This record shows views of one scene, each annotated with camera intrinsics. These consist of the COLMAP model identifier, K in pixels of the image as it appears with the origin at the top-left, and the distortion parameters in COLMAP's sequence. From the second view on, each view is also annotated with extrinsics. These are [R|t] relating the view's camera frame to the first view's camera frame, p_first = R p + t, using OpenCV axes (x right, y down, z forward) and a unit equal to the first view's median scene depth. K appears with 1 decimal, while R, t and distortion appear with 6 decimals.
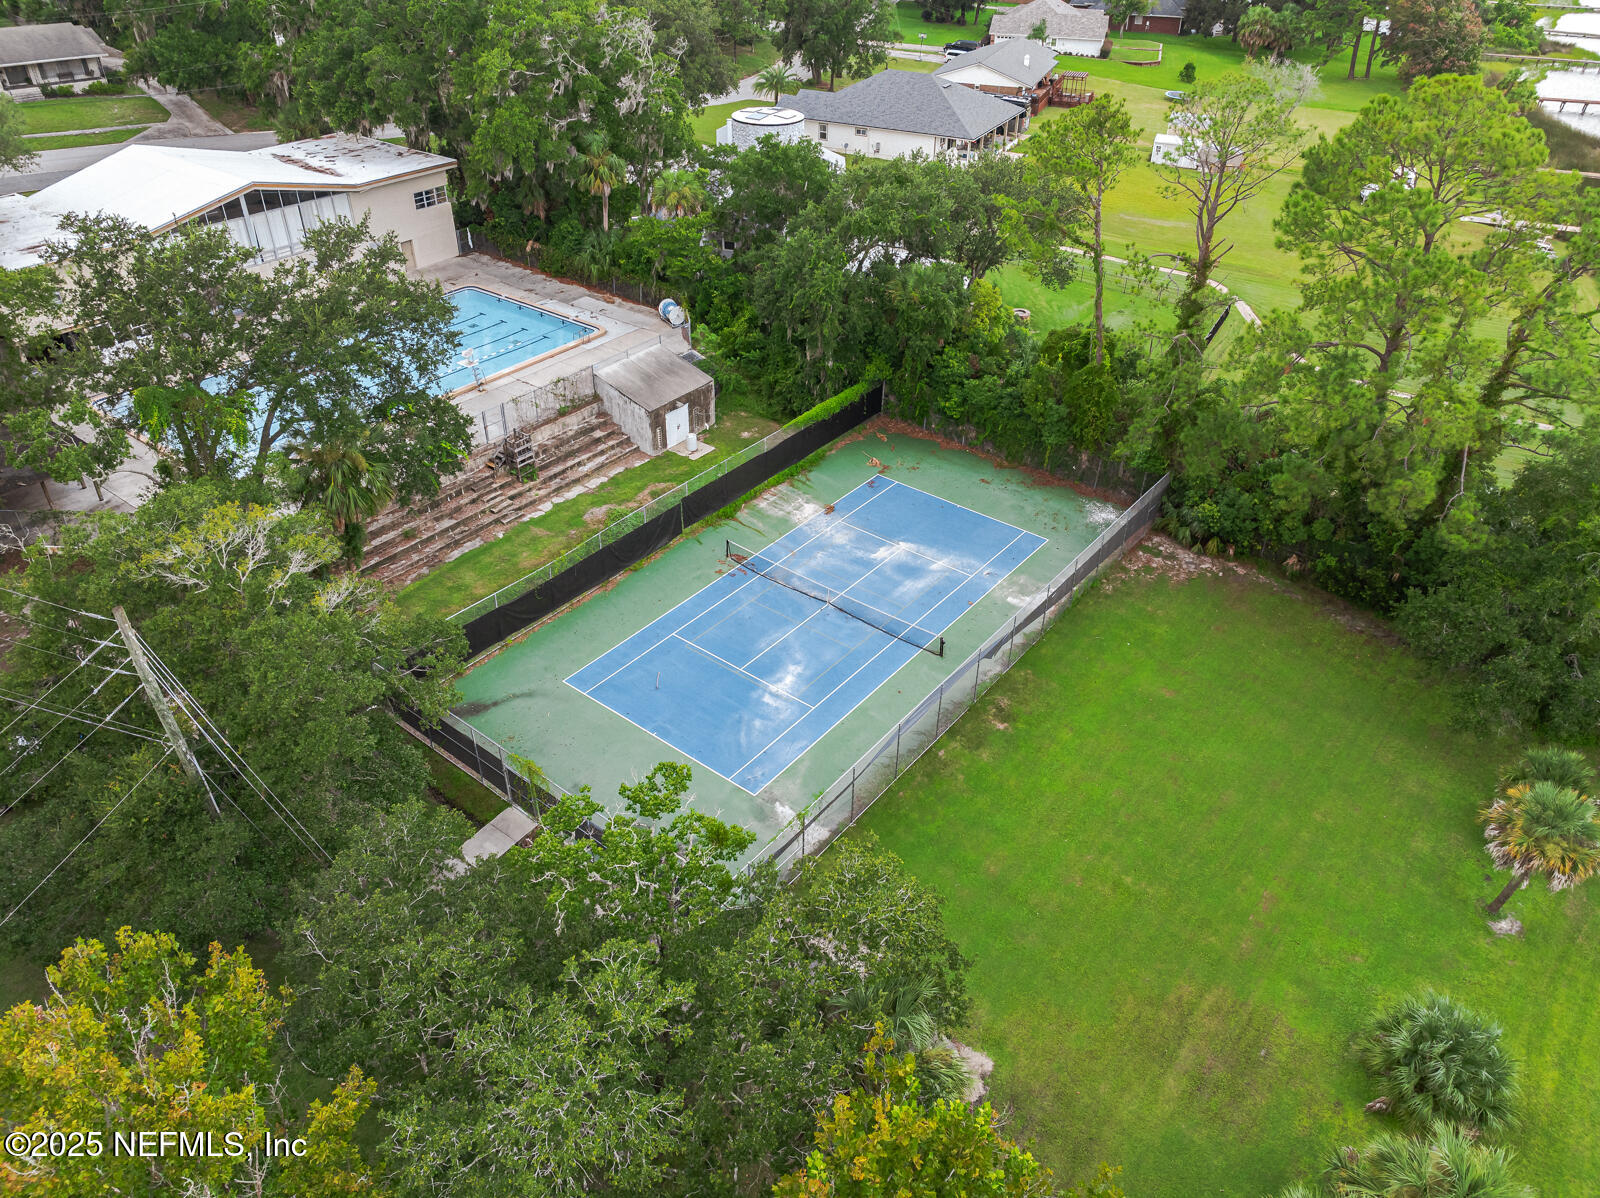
lens RADIAL K [[1118.7, 0, 802.7], [0, 1118.7, 577.7], [0, 0, 1]] dist [-0.036392, 0.022016]
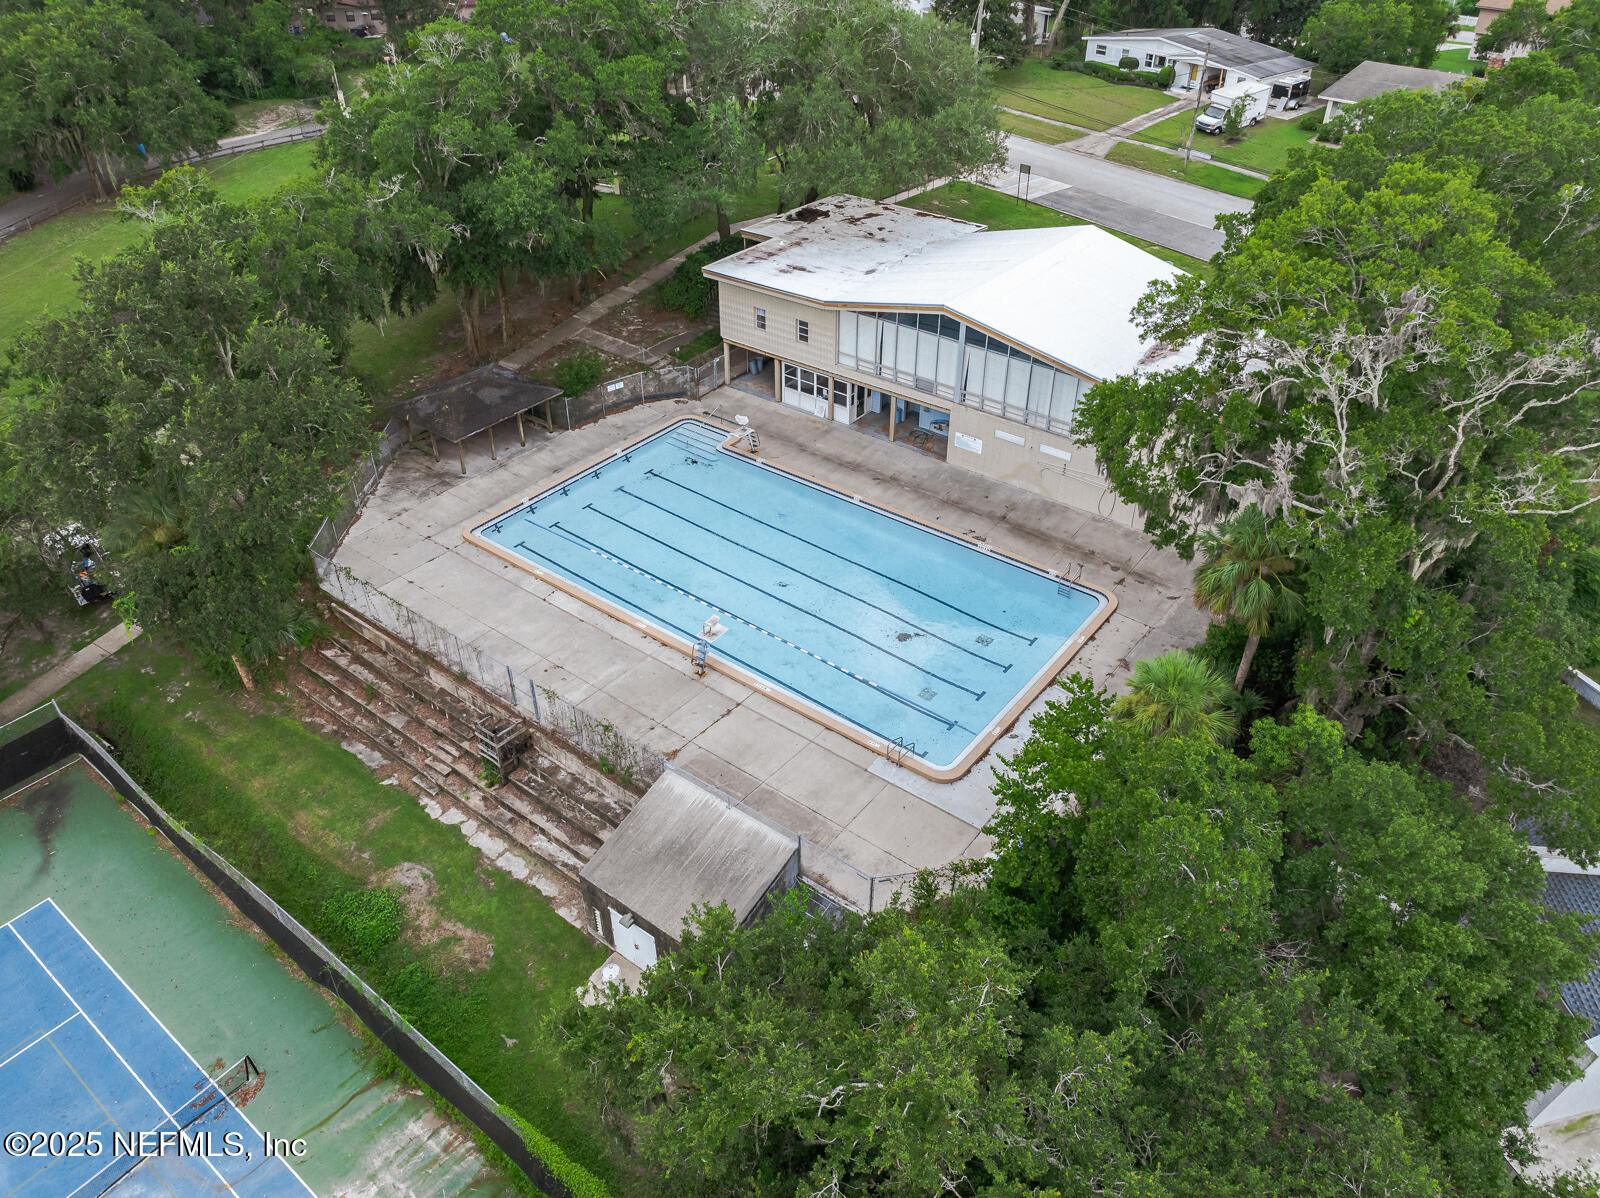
lens RADIAL K [[1118.7, 0, 802.7], [0, 1118.7, 577.7], [0, 0, 1]] dist [-0.036392, 0.022016]
pose [[0.004784, 0.570988, -0.820945, 0.254801], [-0.563655, 0.679652, 0.469431, -0.609696], [0.825996, 0.460484, 0.325092, 0.876516]]
